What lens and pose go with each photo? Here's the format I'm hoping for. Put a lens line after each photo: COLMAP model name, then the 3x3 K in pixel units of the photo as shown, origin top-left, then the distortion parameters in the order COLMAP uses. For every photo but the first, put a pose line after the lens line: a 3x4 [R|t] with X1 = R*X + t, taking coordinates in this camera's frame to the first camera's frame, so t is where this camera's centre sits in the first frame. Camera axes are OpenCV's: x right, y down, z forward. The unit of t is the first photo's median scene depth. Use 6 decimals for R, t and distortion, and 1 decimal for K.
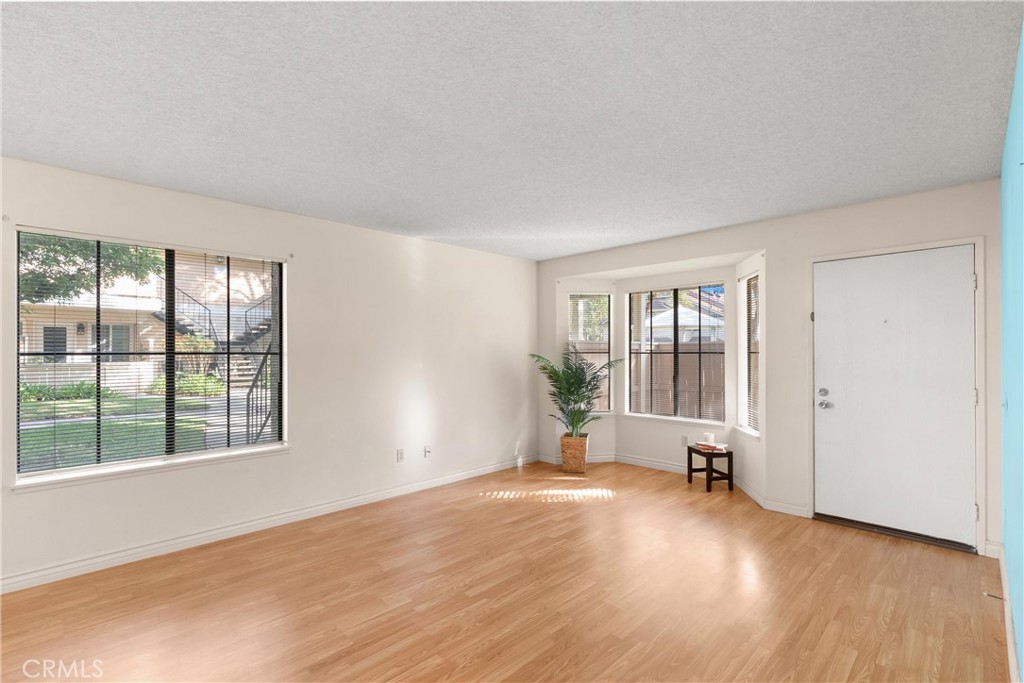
lens RADIAL K [[471.7, 0, 507.8], [0, 471.7, 356.2], [0, 0, 1]] dist [-0.008713, 0.002634]
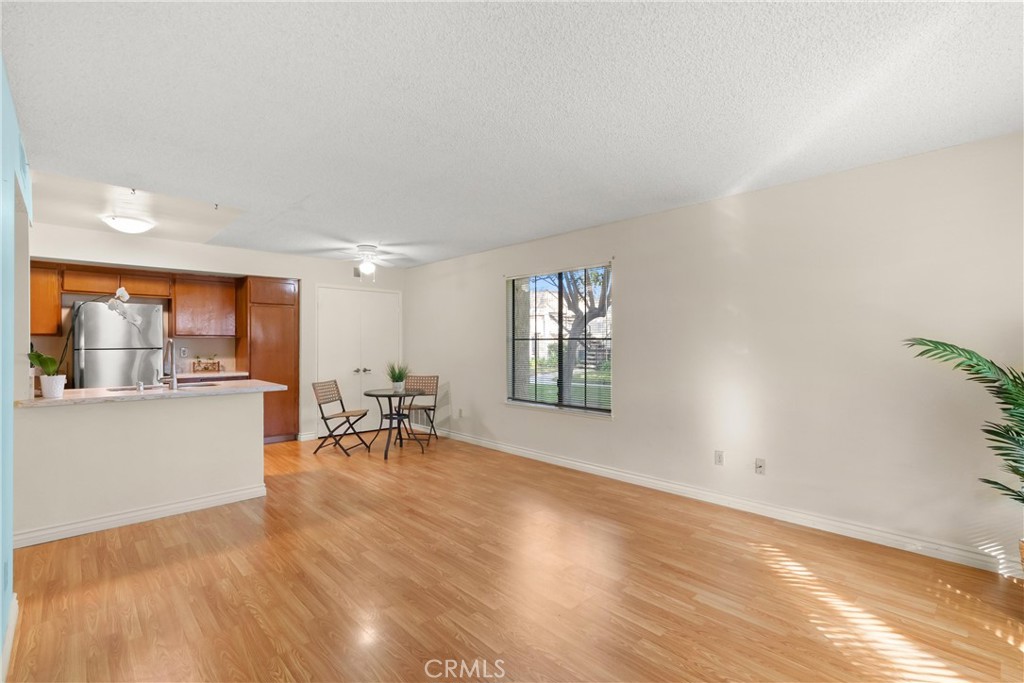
lens RADIAL K [[471.7, 0, 518.0], [0, 471.7, 334.9], [0, 0, 1]] dist [-0.008713, 0.002634]
pose [[-0.022030, -0.013461, -0.999667, 0.637242], [-0.007469, 0.999884, -0.013300, 0.001520], [0.999729, 0.007174, -0.022128, 0.653241]]
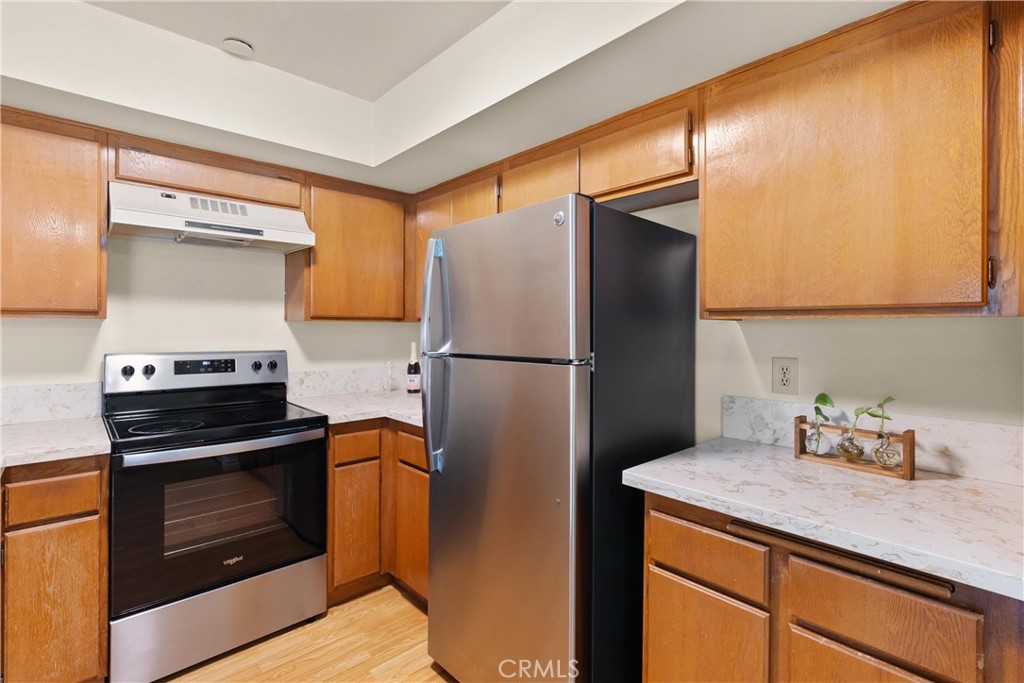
lens RADIAL K [[471.7, 0, 505.9], [0, 471.7, 327.6], [0, 0, 1]] dist [-0.008713, 0.002634]
pose [[-0.998790, -0.002214, 0.049134, -0.471833], [-0.001959, 0.999984, 0.005249, 0.003456], [-0.049145, 0.005147, -0.998778, 0.056272]]
